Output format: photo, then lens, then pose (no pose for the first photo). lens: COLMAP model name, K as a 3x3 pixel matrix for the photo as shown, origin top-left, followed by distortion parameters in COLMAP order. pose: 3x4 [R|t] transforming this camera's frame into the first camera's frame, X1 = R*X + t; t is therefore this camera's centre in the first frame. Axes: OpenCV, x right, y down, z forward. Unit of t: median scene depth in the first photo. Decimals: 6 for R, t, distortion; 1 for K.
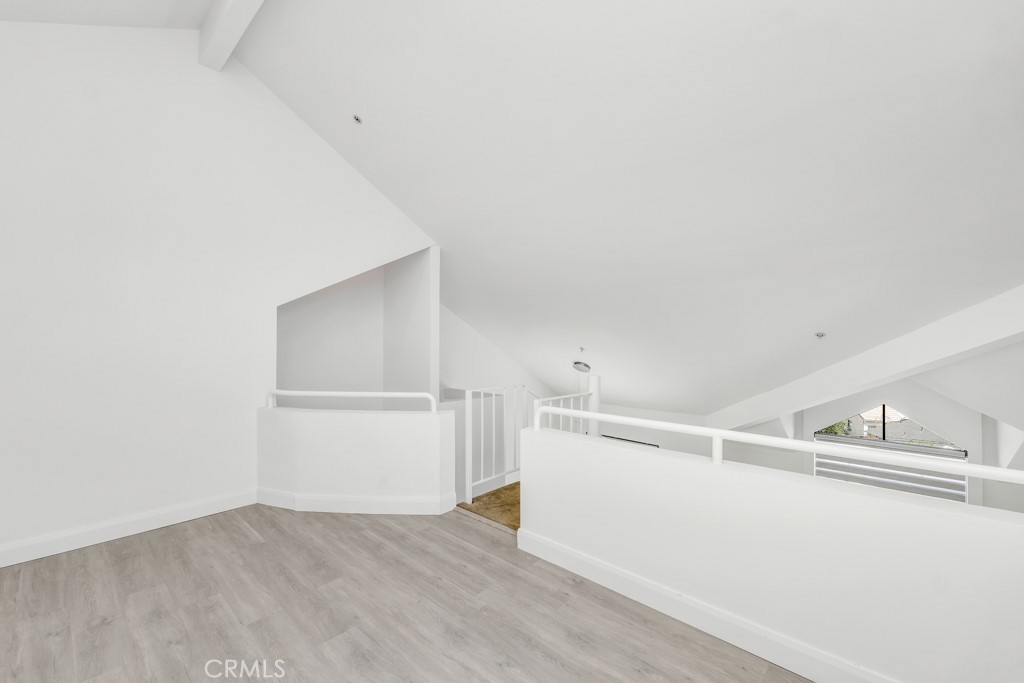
lens RADIAL K [[417.0, 0, 512.0], [0, 417.0, 341.5], [0, 0, 1]] dist [-0.000071, 0.000017]
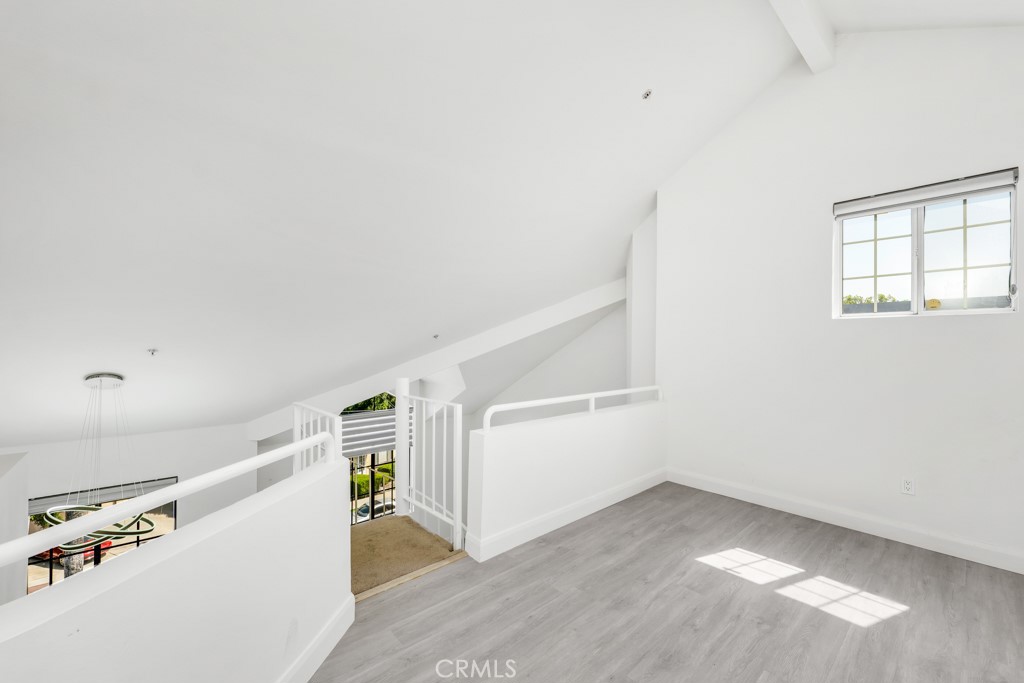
lens RADIAL K [[417.0, 0, 512.0], [0, 417.0, 341.5], [0, 0, 1]] dist [-0.000071, 0.000017]
pose [[0.102958, -0.005723, 0.994669, -1.173144], [-0.005450, 0.999965, 0.006317, -0.011935], [-0.994671, -0.006071, 0.102923, 1.076939]]
